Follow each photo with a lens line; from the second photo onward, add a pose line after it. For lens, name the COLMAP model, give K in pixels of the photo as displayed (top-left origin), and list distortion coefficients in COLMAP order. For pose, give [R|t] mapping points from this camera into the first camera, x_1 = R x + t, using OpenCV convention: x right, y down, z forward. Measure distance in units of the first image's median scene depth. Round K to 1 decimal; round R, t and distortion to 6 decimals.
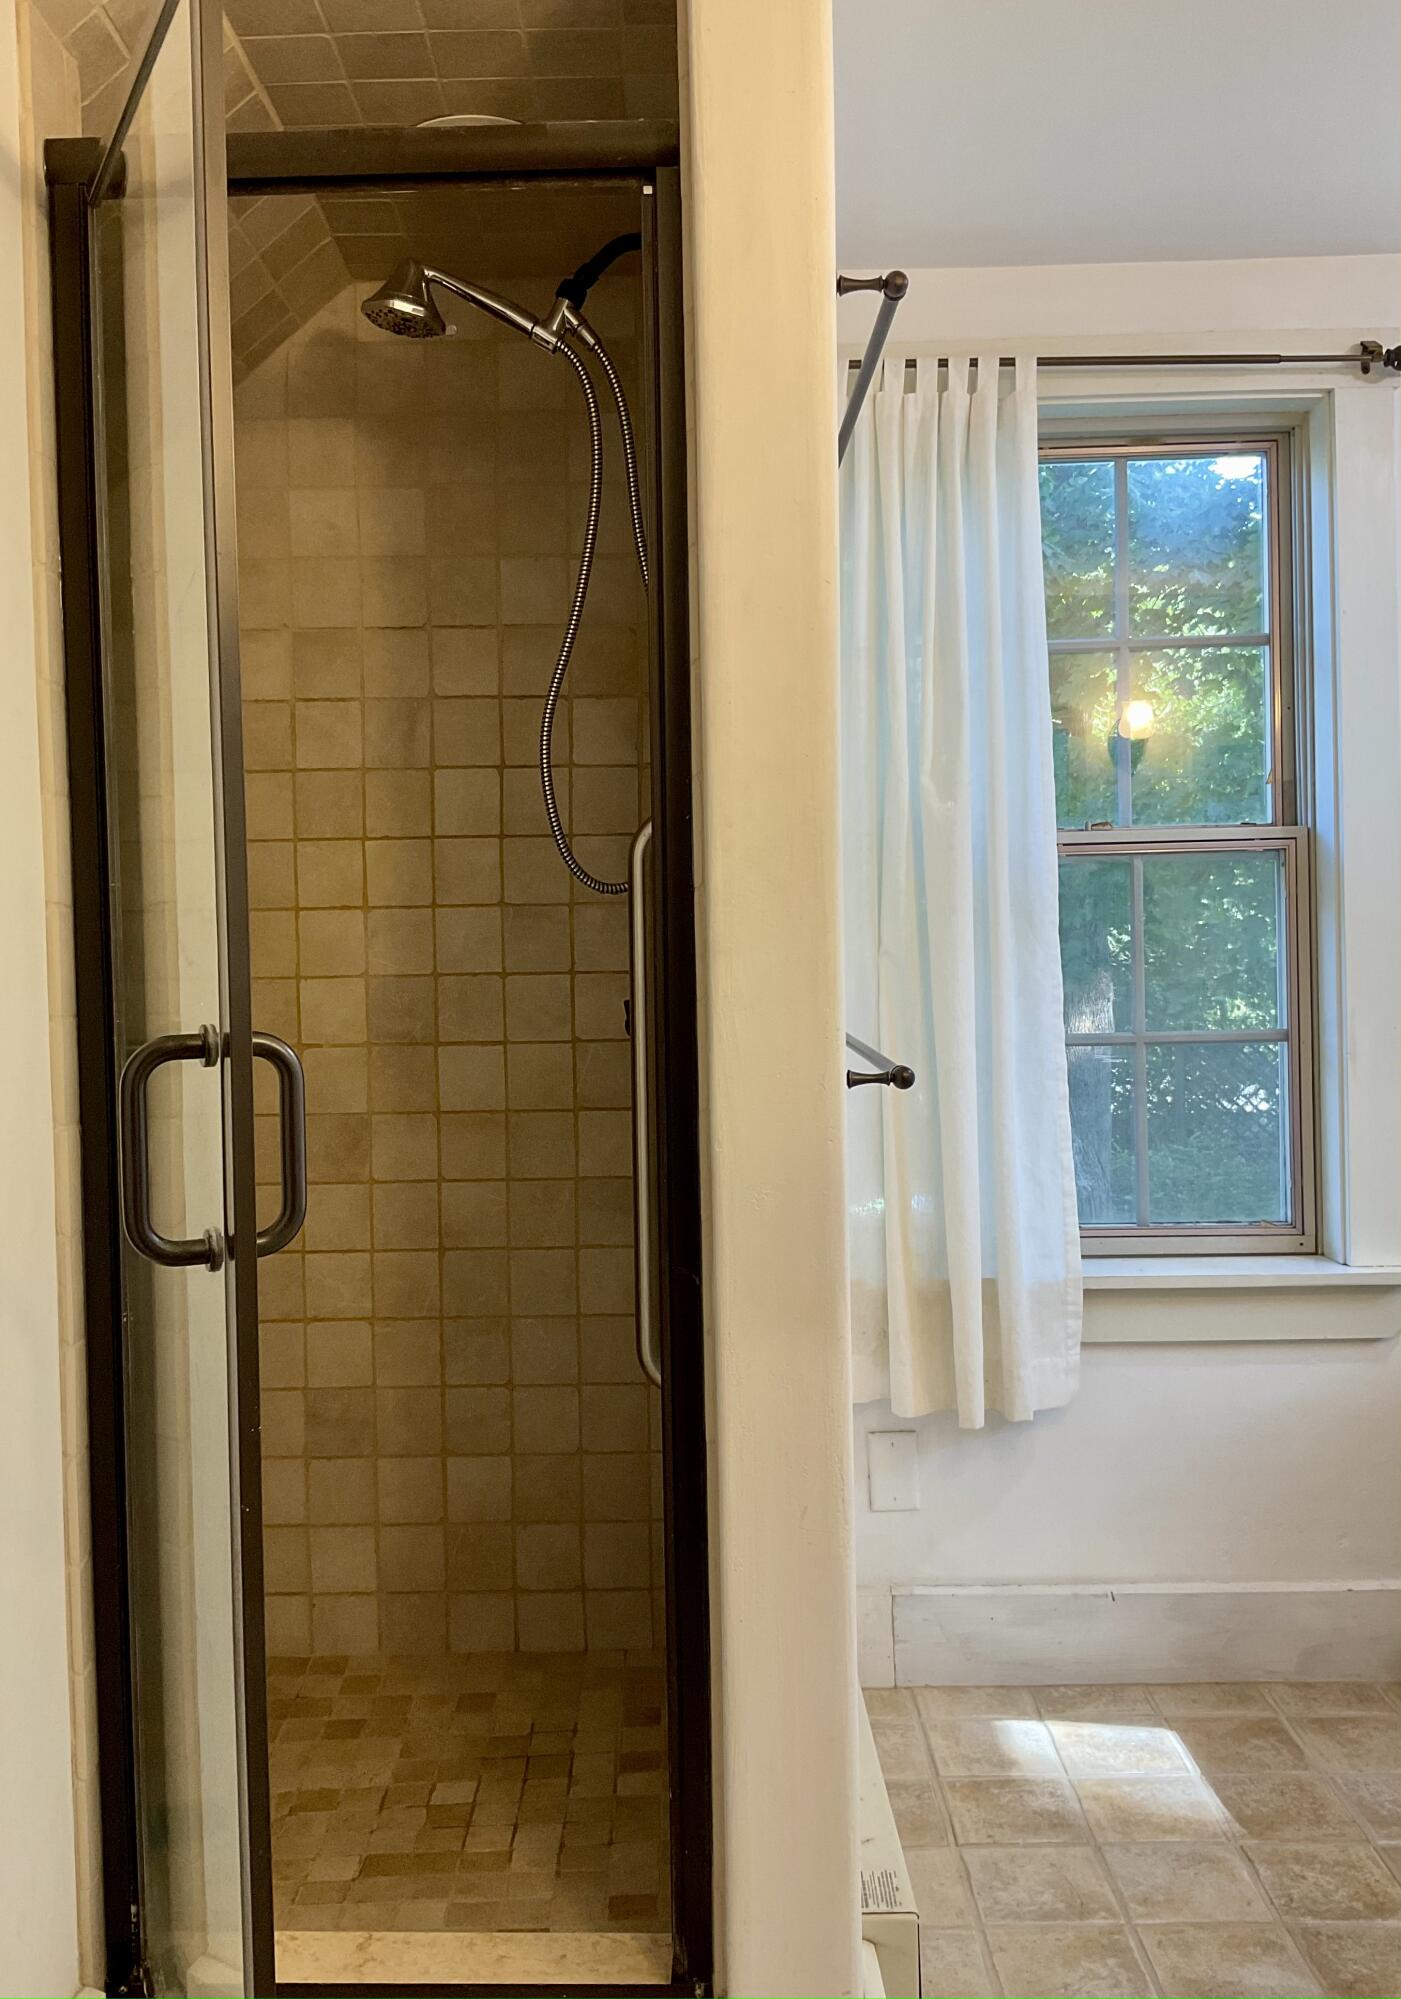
lens RADIAL K [[1754.5, 0, 698.8], [0, 1754.5, 999.1], [0, 0, 1]] dist [-0.009995, -0.006013]
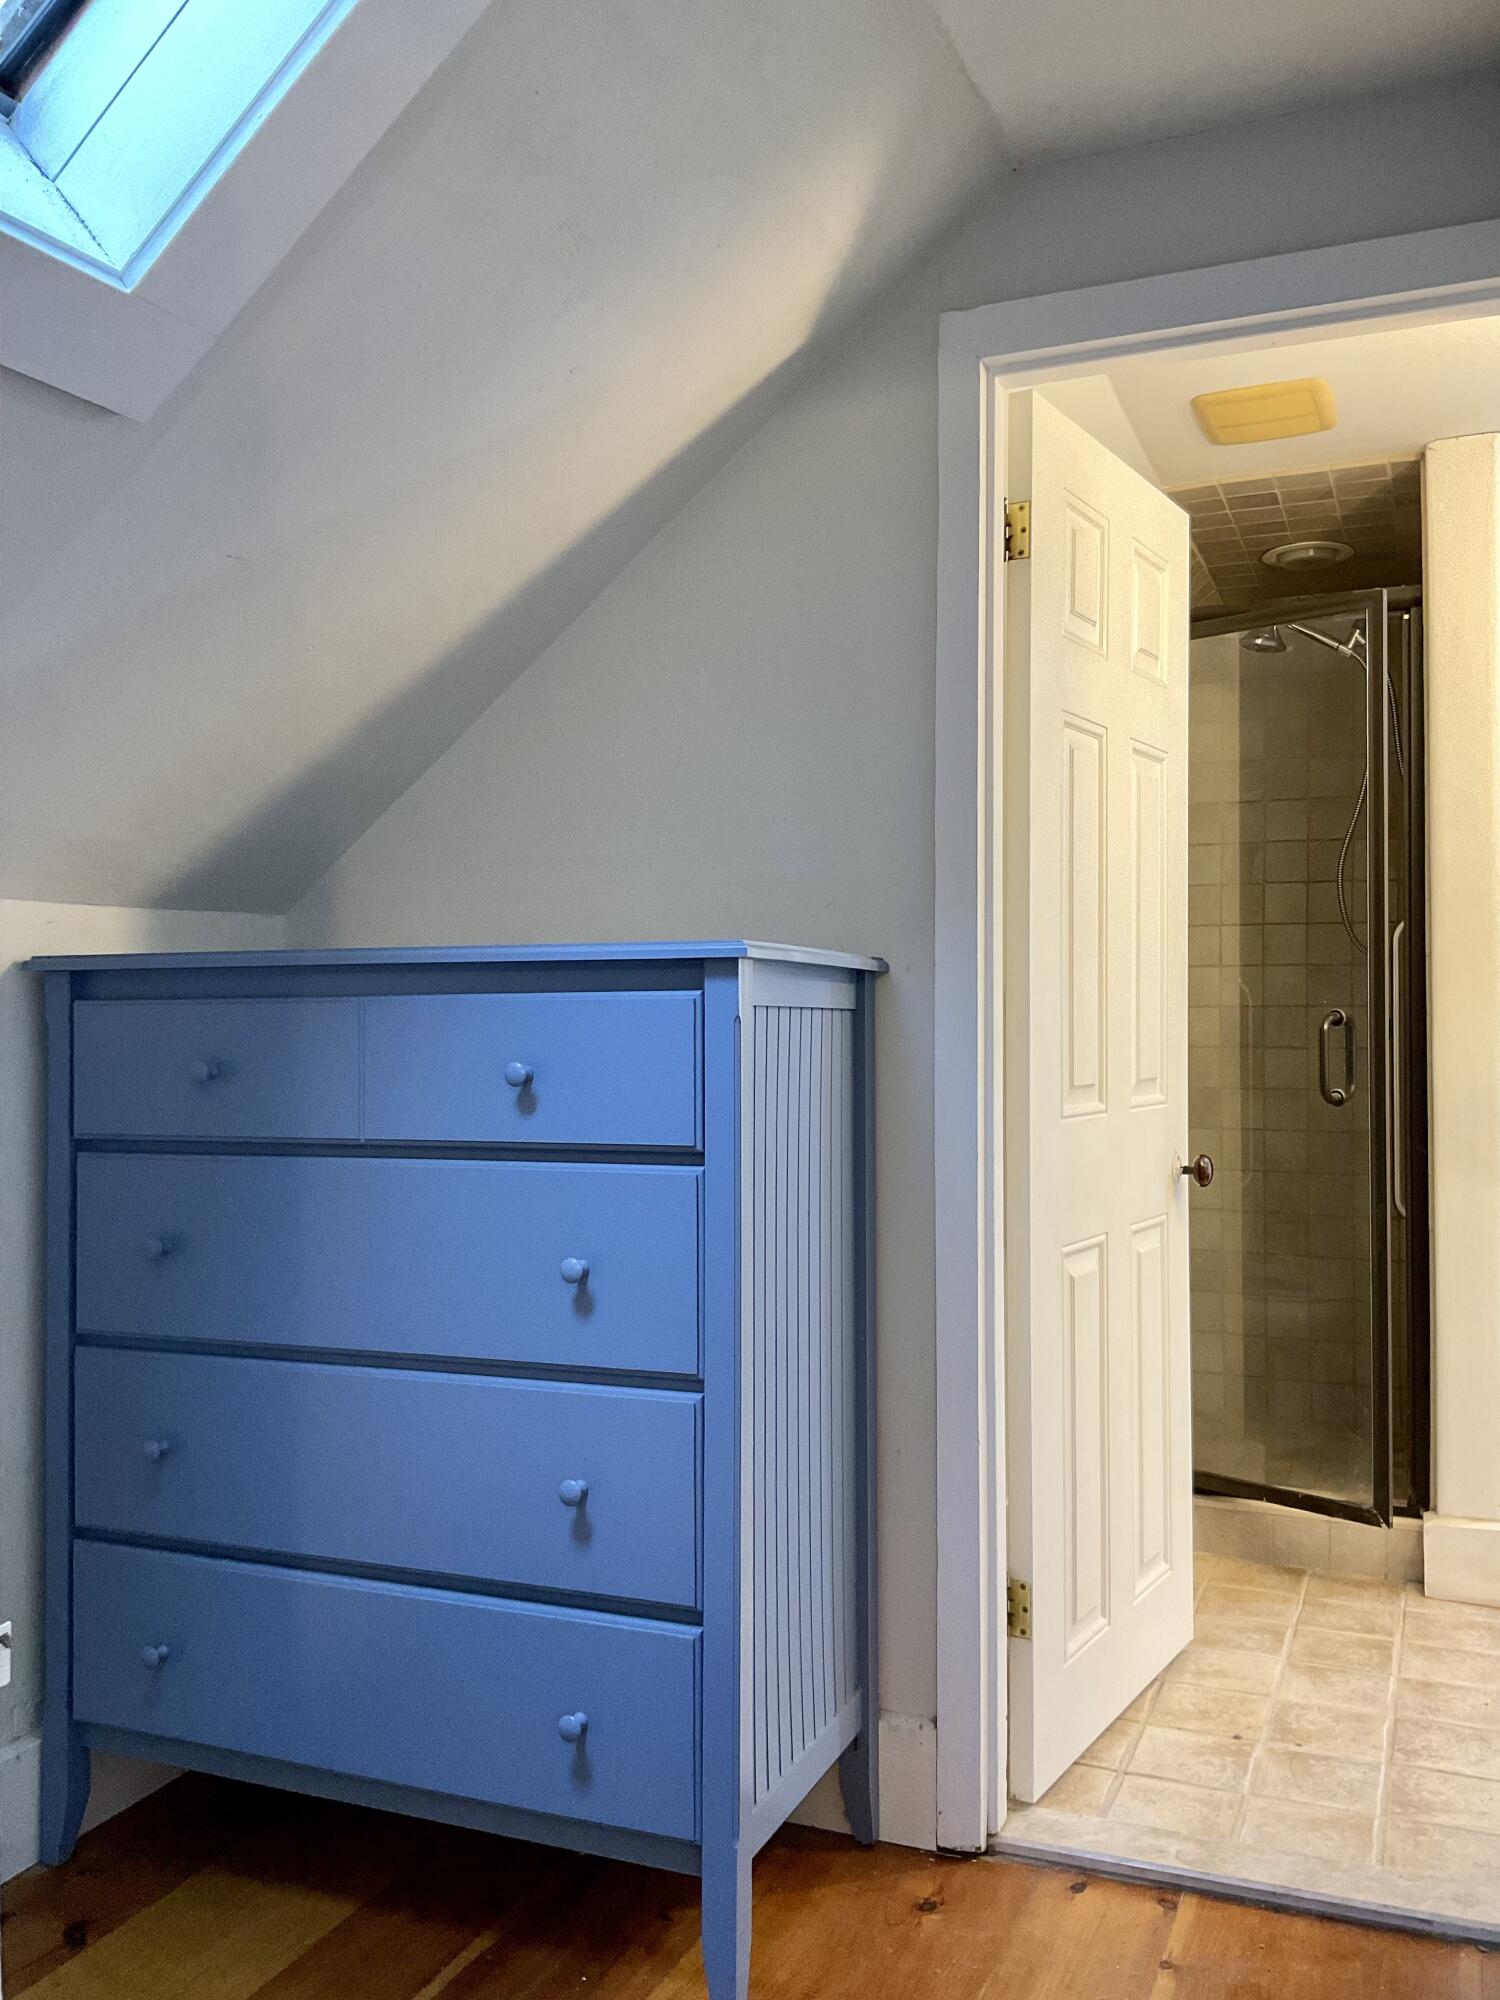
lens RADIAL K [[1679.9, 0, 737.7], [0, 1679.9, 994.1], [0, 0, 1]] dist [0.028896, -0.016316]
pose [[0.919141, 0.010641, -0.393785, 0.020677], [-0.026257, 0.999067, -0.034292, 0.041985], [0.393052, 0.041859, 0.918563, -0.659744]]
